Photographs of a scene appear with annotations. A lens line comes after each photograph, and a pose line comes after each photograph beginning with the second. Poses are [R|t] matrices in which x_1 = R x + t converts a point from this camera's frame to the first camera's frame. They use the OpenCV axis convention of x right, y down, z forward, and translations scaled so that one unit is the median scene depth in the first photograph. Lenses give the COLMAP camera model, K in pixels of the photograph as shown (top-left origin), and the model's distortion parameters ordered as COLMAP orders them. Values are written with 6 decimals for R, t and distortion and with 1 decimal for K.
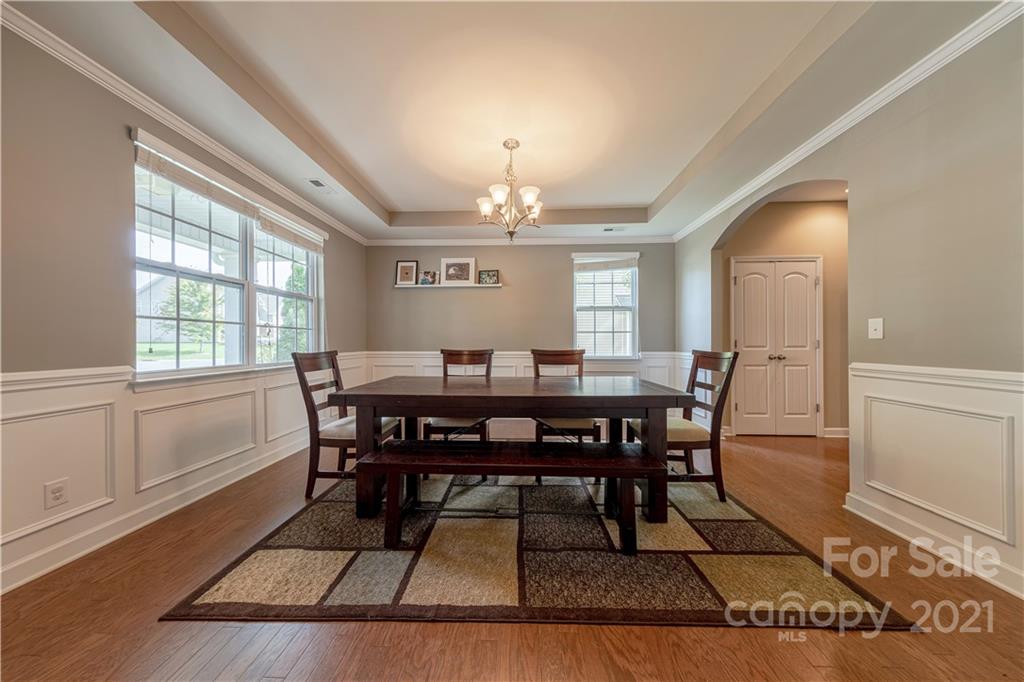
lens RADIAL K [[323.5, 0, 507.1], [0, 323.5, 343.7], [0, 0, 1]] dist [0.006301, 0.000026]
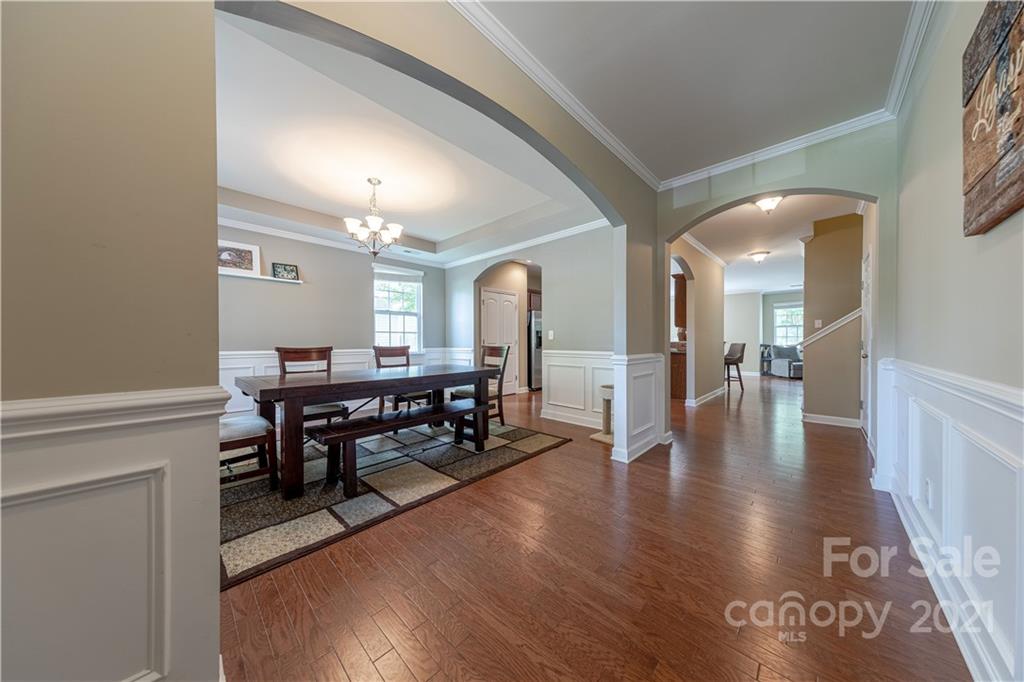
lens RADIAL K [[323.5, 0, 518.9], [0, 323.5, 341.2], [0, 0, 1]] dist [0.006301, 0.000026]
pose [[0.642935, 0.000775, 0.765920, -0.537440], [0.001872, 0.999995, -0.002584, 0.002528], [-0.765918, 0.003095, 0.642930, -0.208863]]
